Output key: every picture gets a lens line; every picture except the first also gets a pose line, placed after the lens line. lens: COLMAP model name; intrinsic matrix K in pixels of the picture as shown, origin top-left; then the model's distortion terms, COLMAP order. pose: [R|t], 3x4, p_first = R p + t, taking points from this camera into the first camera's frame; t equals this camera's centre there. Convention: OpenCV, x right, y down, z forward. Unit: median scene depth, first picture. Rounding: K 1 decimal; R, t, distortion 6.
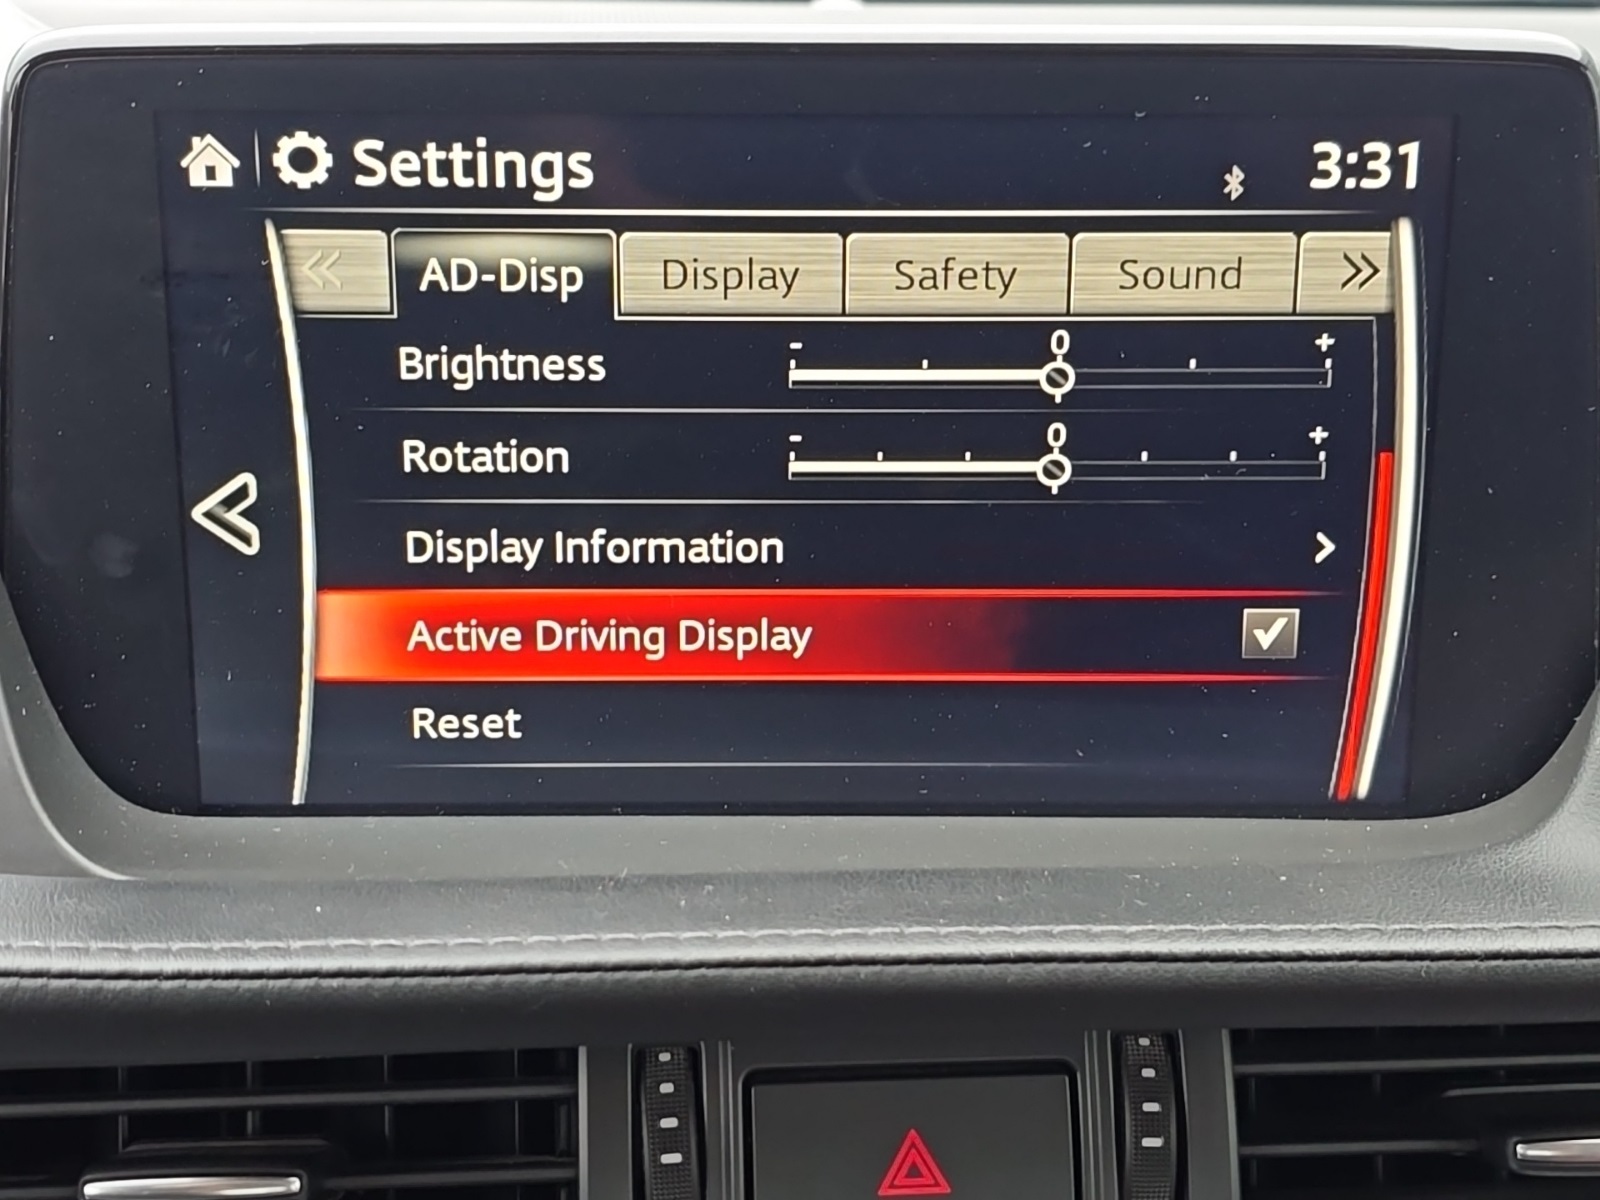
lens RADIAL K [[2119.1, 0, 805.8], [0, 2119.1, 608.1], [0, 0, 1]] dist [0.059586, 0.000000]
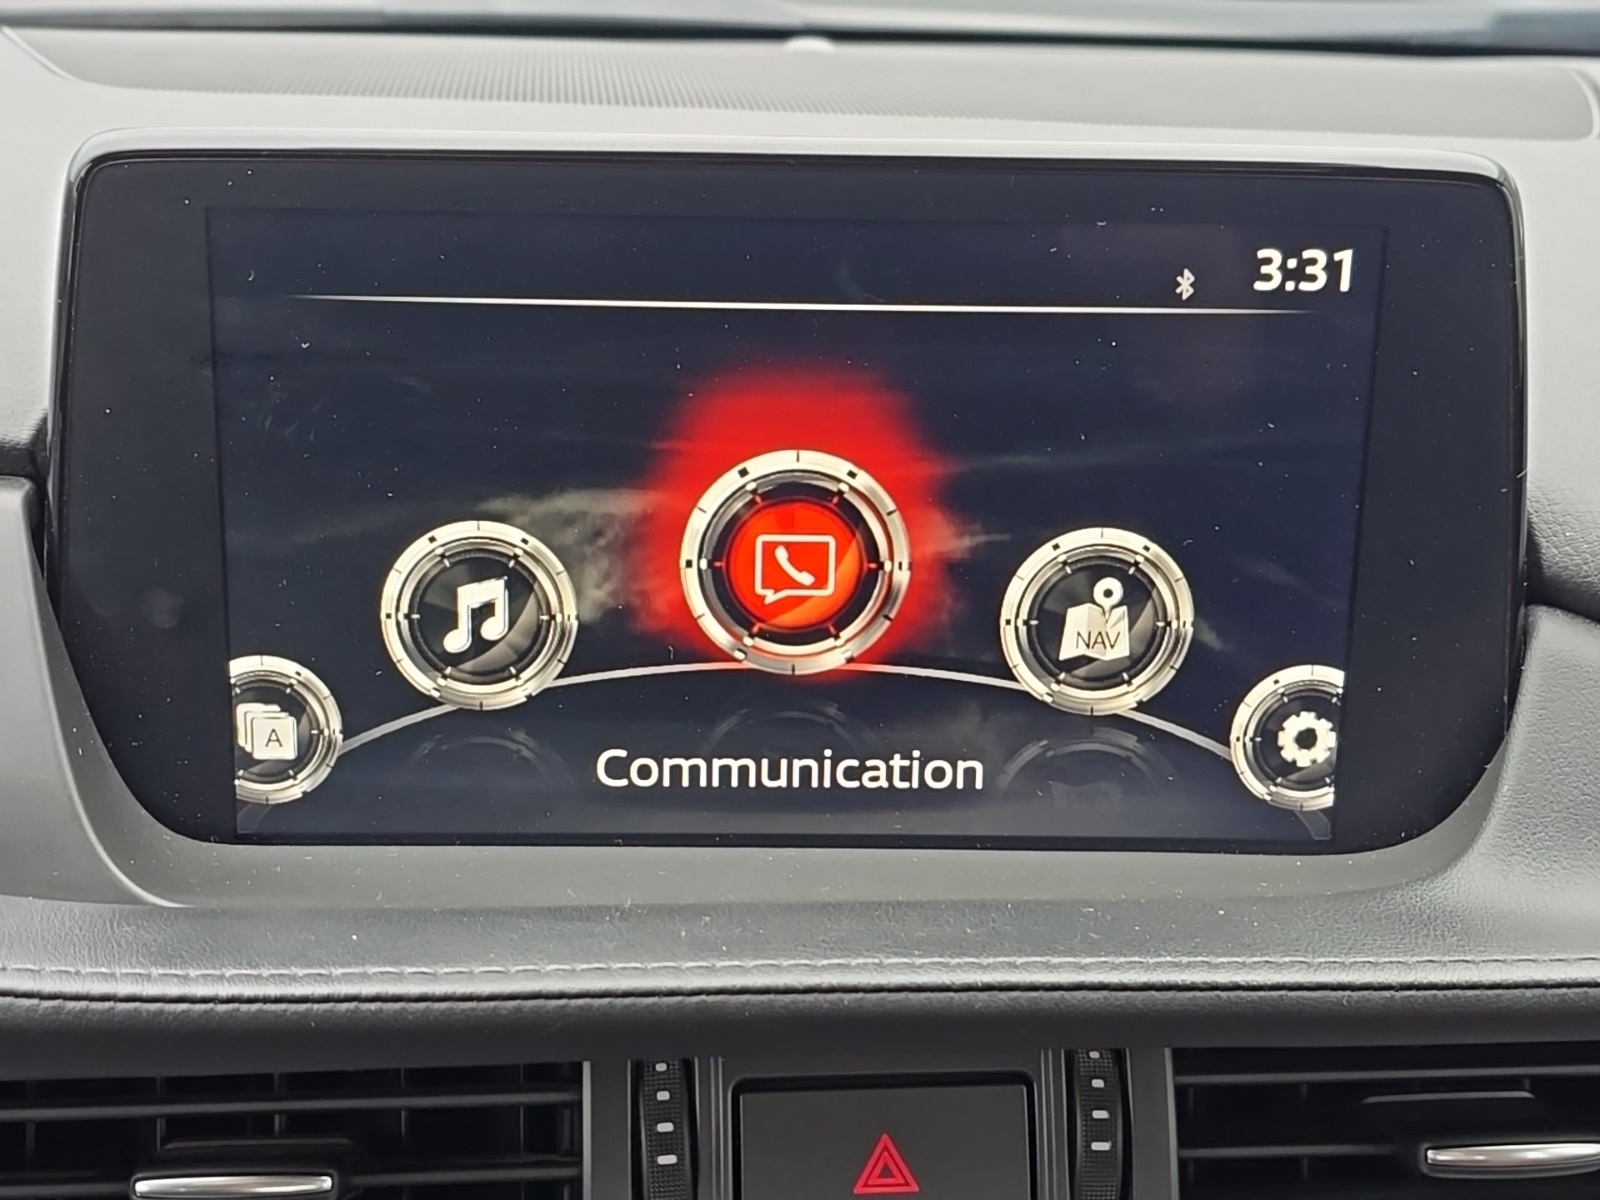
lens RADIAL K [[2119.1, 0, 793.3], [0, 2119.1, 601.3], [0, 0, 1]] dist [0.059586, 0.000000]
pose [[0.999733, 0.009833, 0.020893, -0.024129], [-0.010158, 0.999828, 0.015501, -0.050023], [-0.020737, -0.015710, 0.999662, -0.103012]]
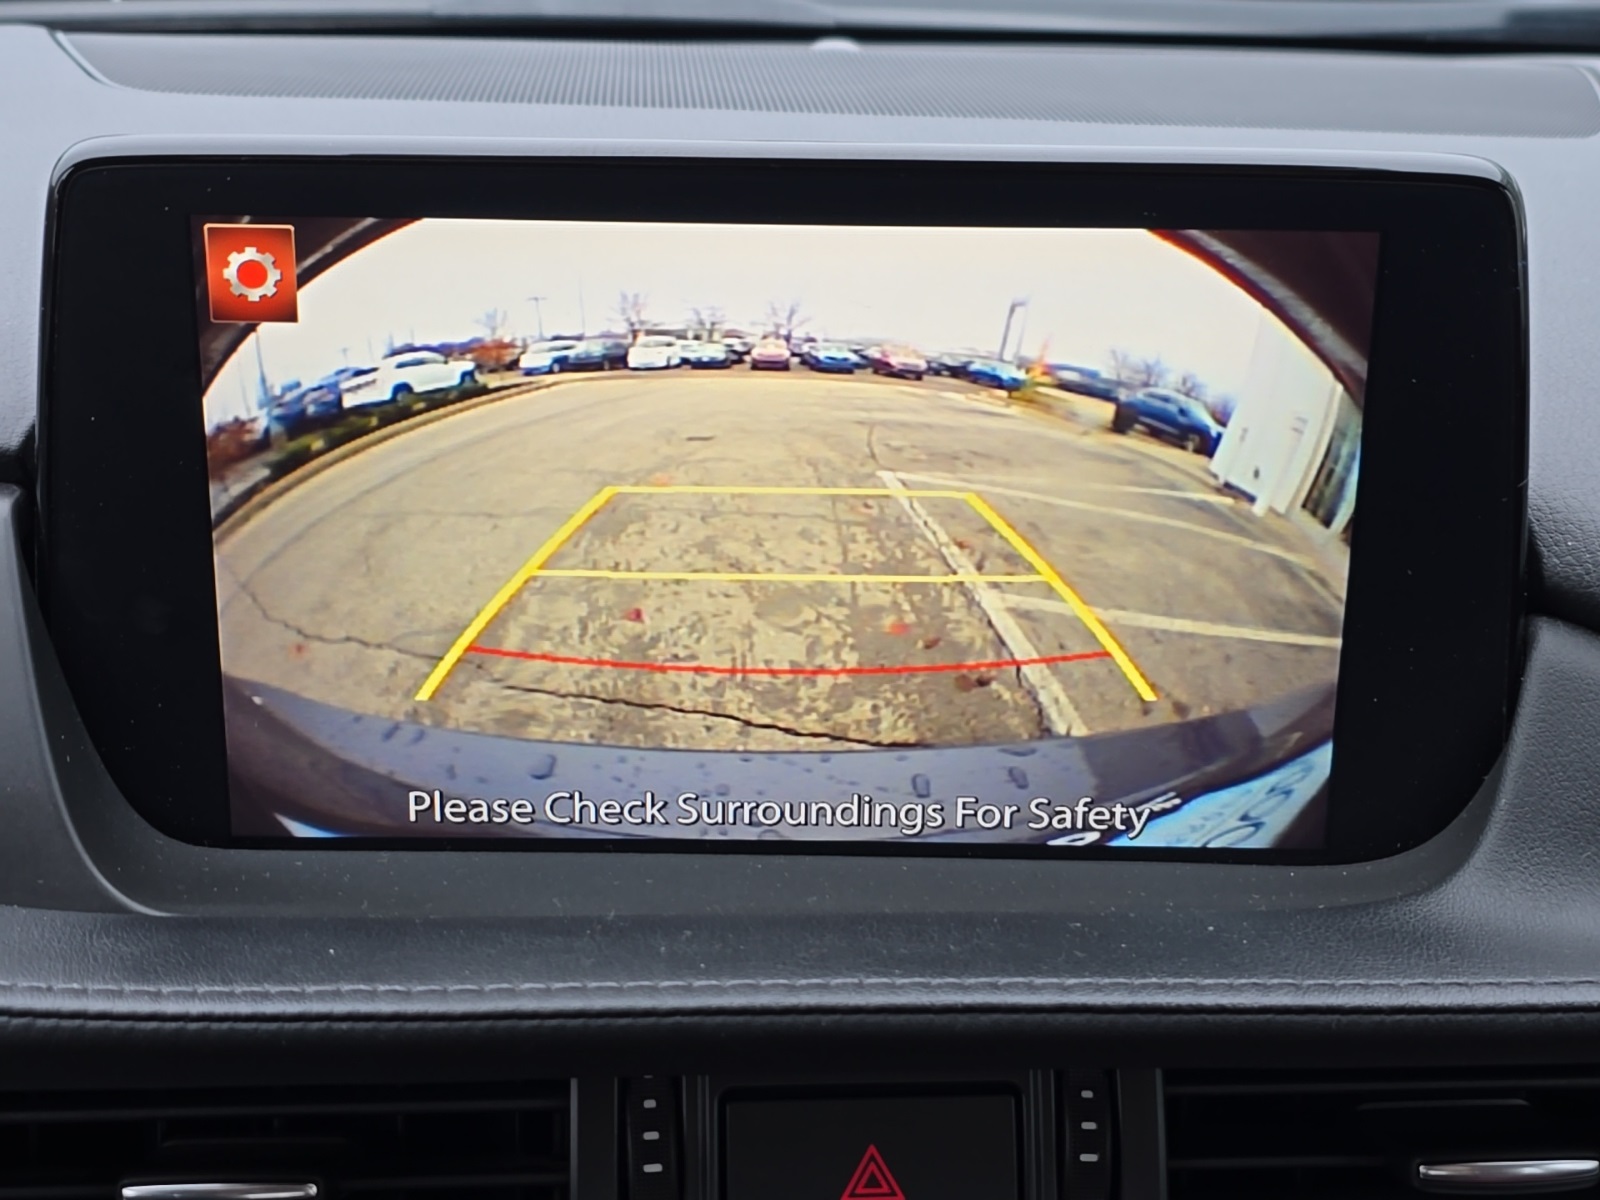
lens RADIAL K [[1939.4, 0, 805.3], [0, 1939.4, 596.9], [0, 0, 1]] dist [0.047757, 0.000000]
pose [[0.999894, 0.012730, -0.007134, 0.019704], [-0.012458, 0.999244, 0.036838, -0.077668], [0.007597, -0.036746, 0.999296, 0.001043]]
